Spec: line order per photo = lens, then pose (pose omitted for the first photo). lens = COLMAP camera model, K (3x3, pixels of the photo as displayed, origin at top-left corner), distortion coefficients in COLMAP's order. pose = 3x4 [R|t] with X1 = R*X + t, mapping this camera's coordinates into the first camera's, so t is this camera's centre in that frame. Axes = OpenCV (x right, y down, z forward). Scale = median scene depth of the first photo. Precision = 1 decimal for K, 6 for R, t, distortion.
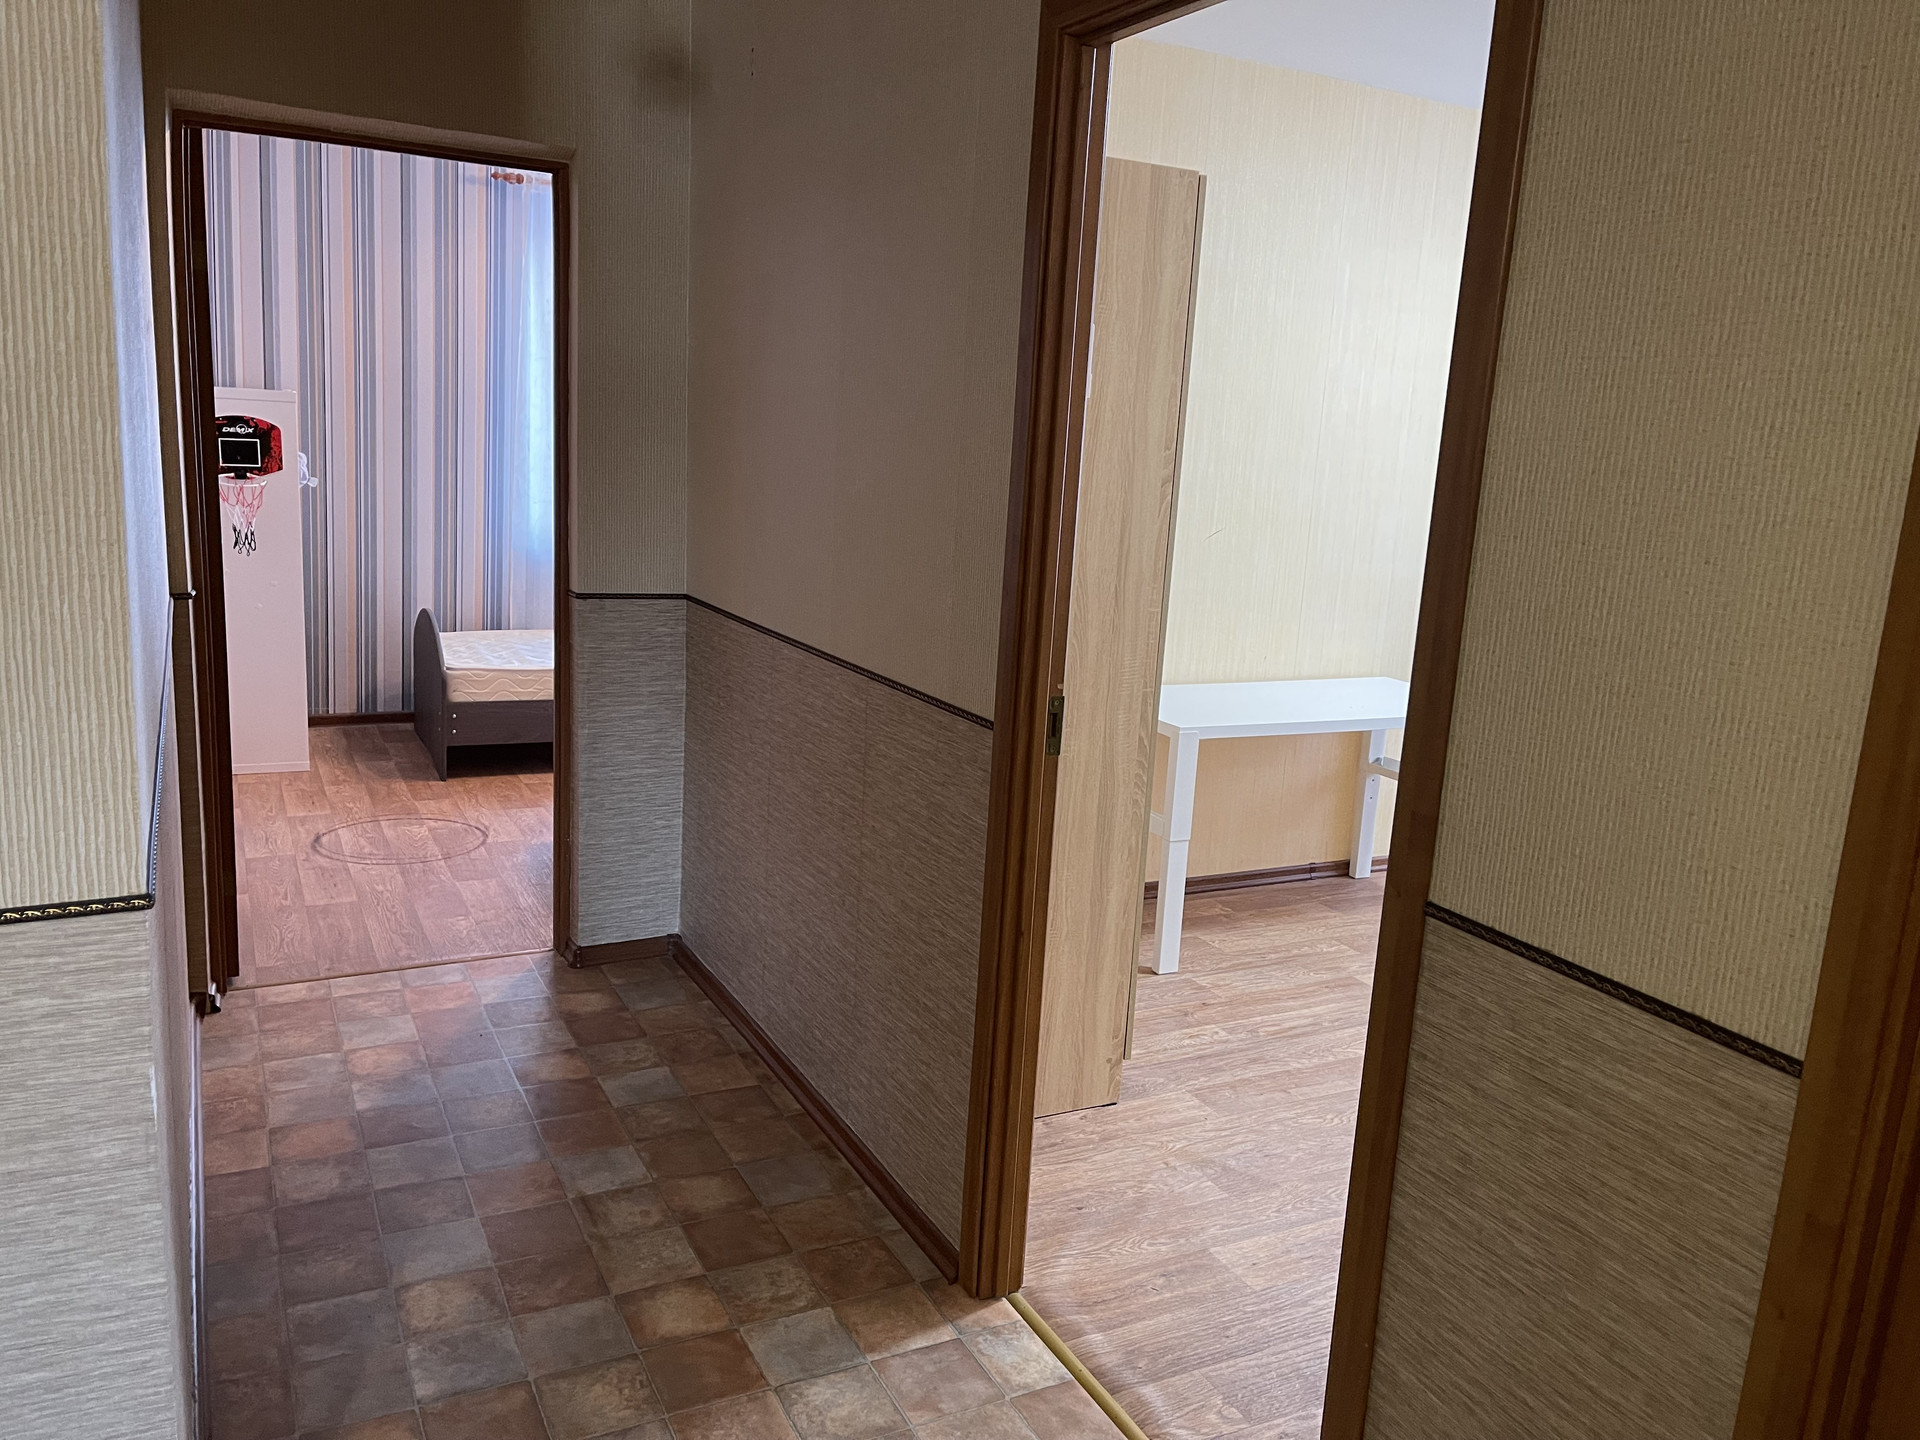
lens RADIAL K [[1440.6, 0, 955.6], [0, 1440.6, 716.0], [0, 0, 1]] dist [0.036988, -0.023680]
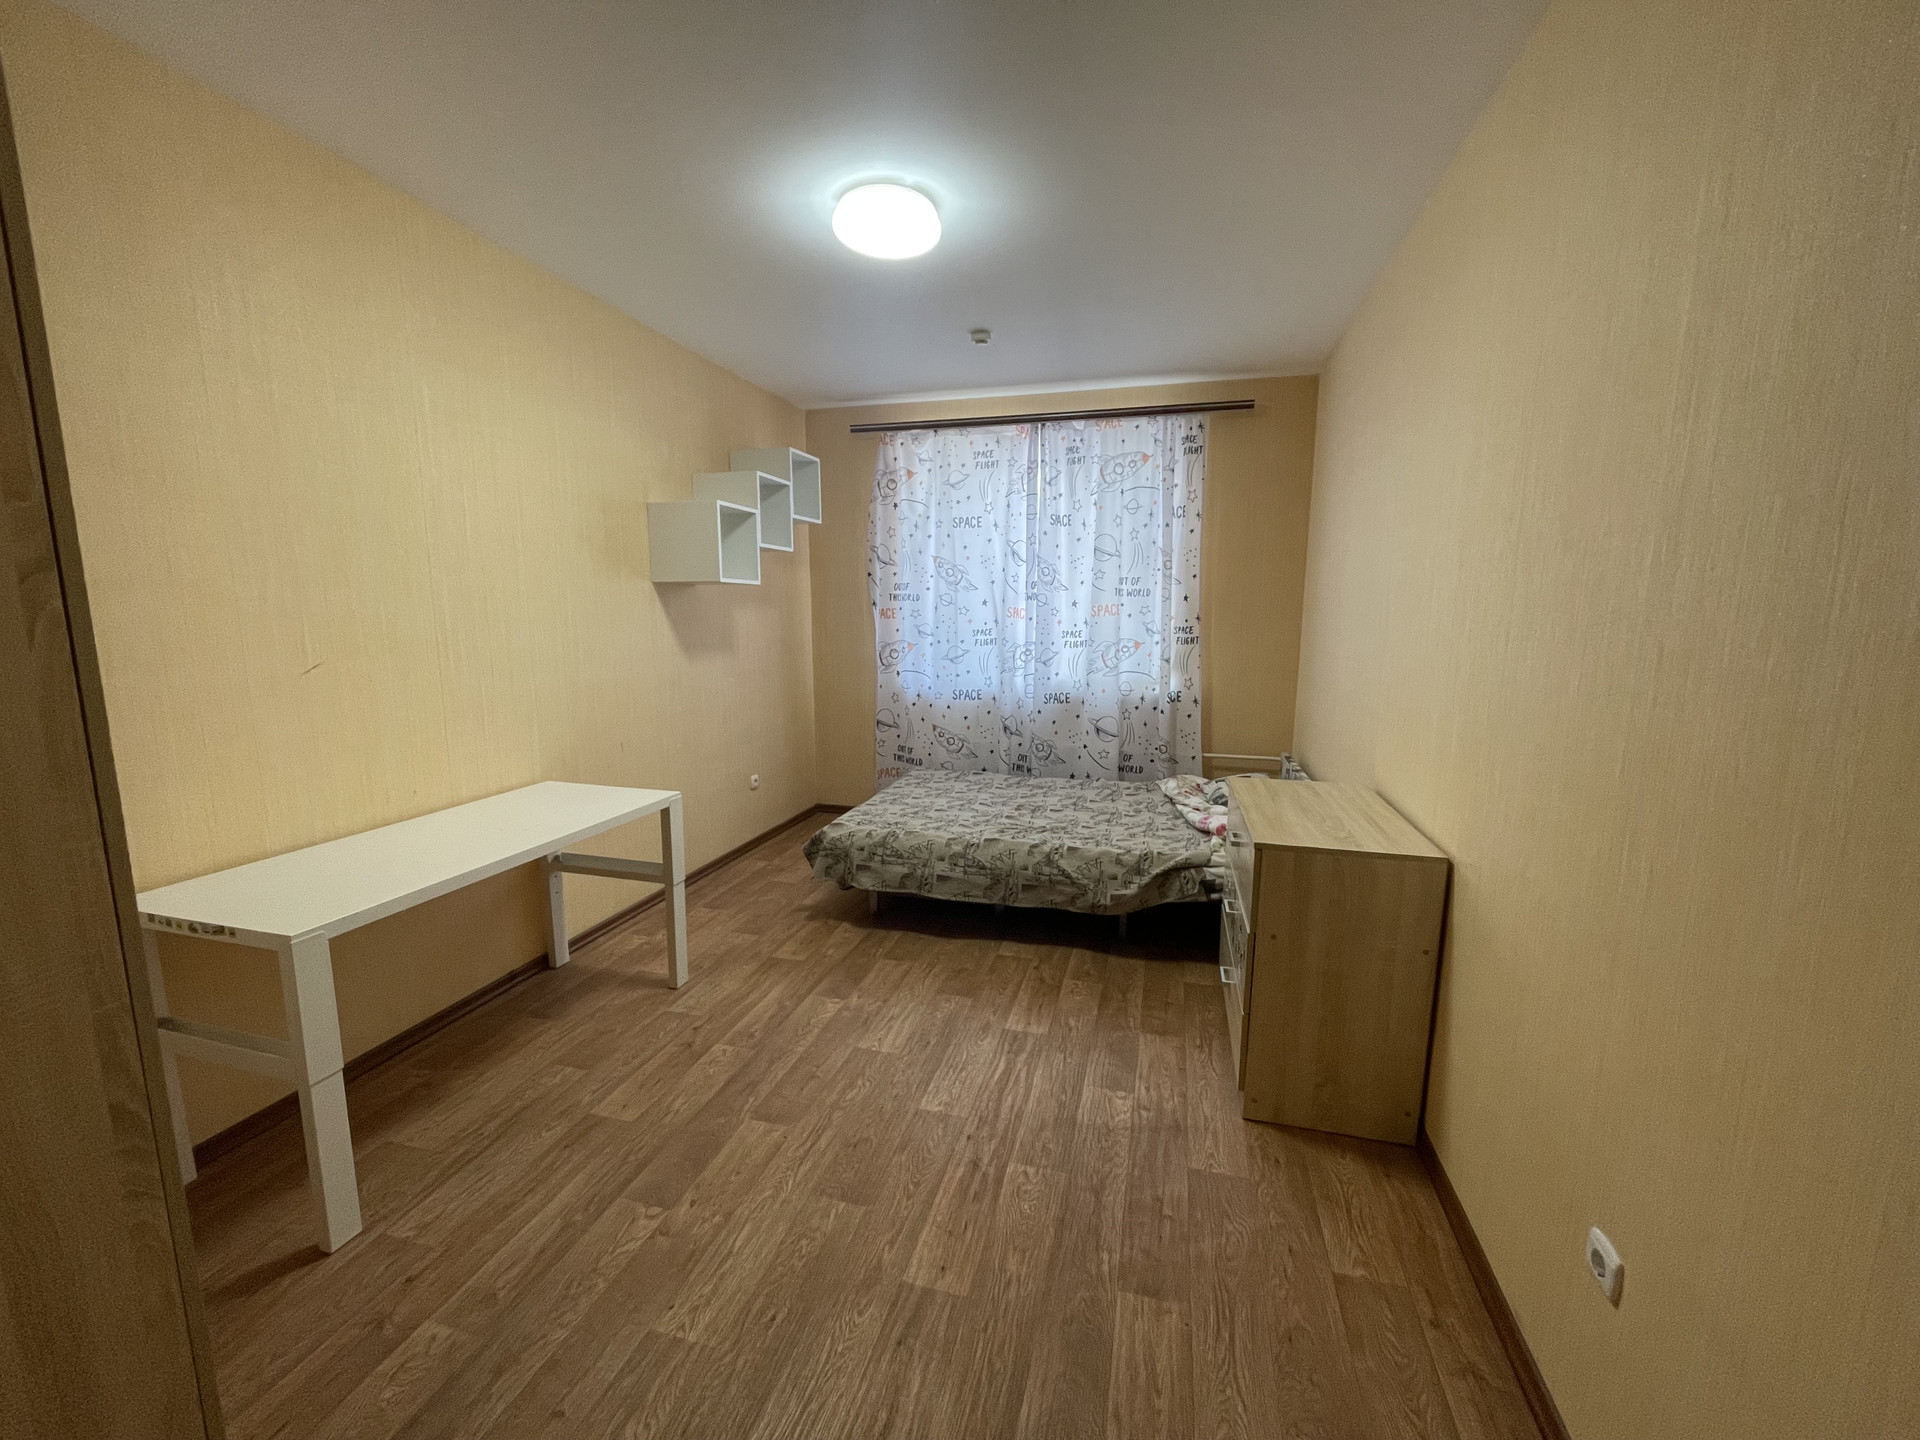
lens RADIAL K [[777.0, 0, 951.6], [0, 777.0, 725.7], [0, 0, 1]] dist [0.001607, 0.000245]
pose [[0.682646, -0.162115, 0.712540, 0.108587], [0.178925, 0.982482, 0.052113, -0.051688], [-0.708506, 0.091916, 0.699694, 0.428059]]
